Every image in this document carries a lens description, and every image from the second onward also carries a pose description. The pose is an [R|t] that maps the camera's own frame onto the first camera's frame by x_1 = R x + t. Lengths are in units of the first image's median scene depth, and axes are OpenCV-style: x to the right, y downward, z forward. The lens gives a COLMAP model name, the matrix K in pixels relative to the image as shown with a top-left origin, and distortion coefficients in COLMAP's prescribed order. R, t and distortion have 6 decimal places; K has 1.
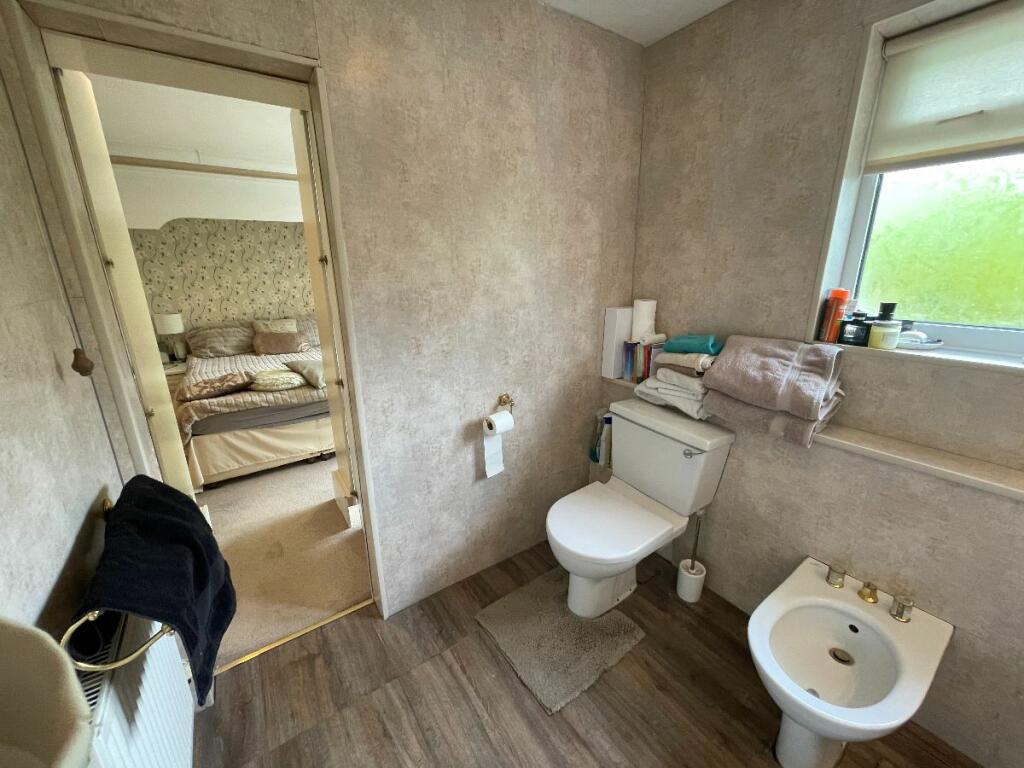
lens RADIAL K [[411.0, 0, 512.0], [0, 411.0, 384.0], [0, 0, 1]] dist [0.002133, 0.000265]
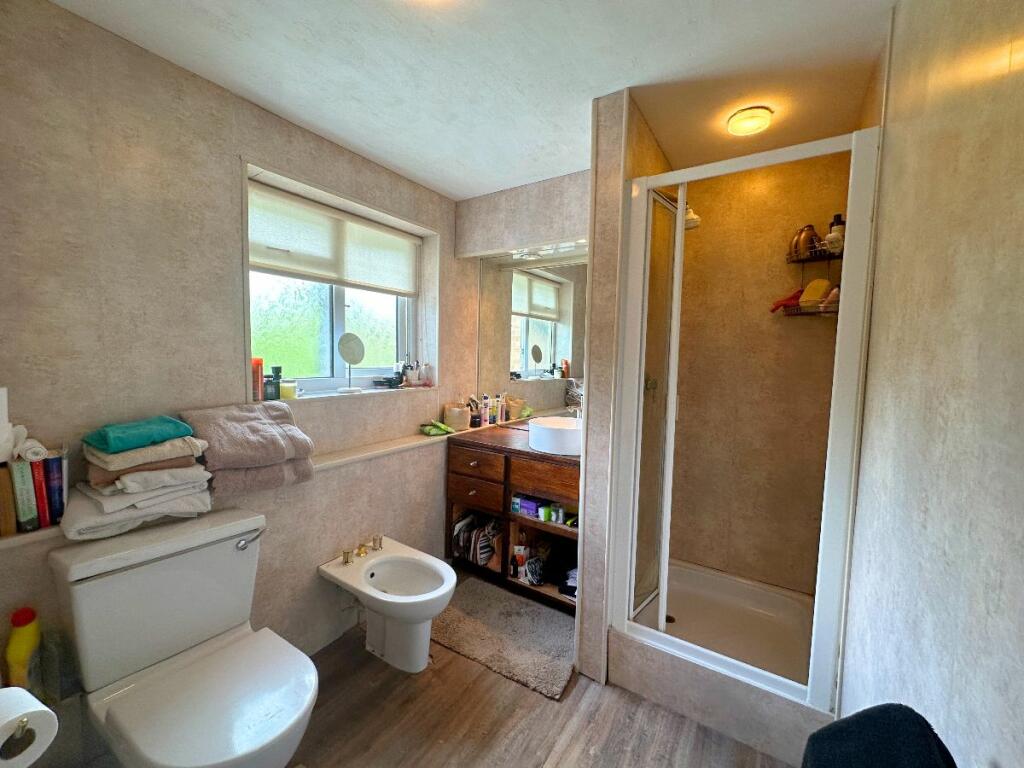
lens RADIAL K [[409.5, 0, 512.0], [0, 409.5, 384.0], [0, 0, 1]] dist [0.000718, 0.000053]
pose [[-0.380088, -0.068643, 0.922400, -0.552836], [0.244430, 0.954337, 0.171741, -0.160494], [-0.892069, 0.290739, -0.345953, 0.690135]]
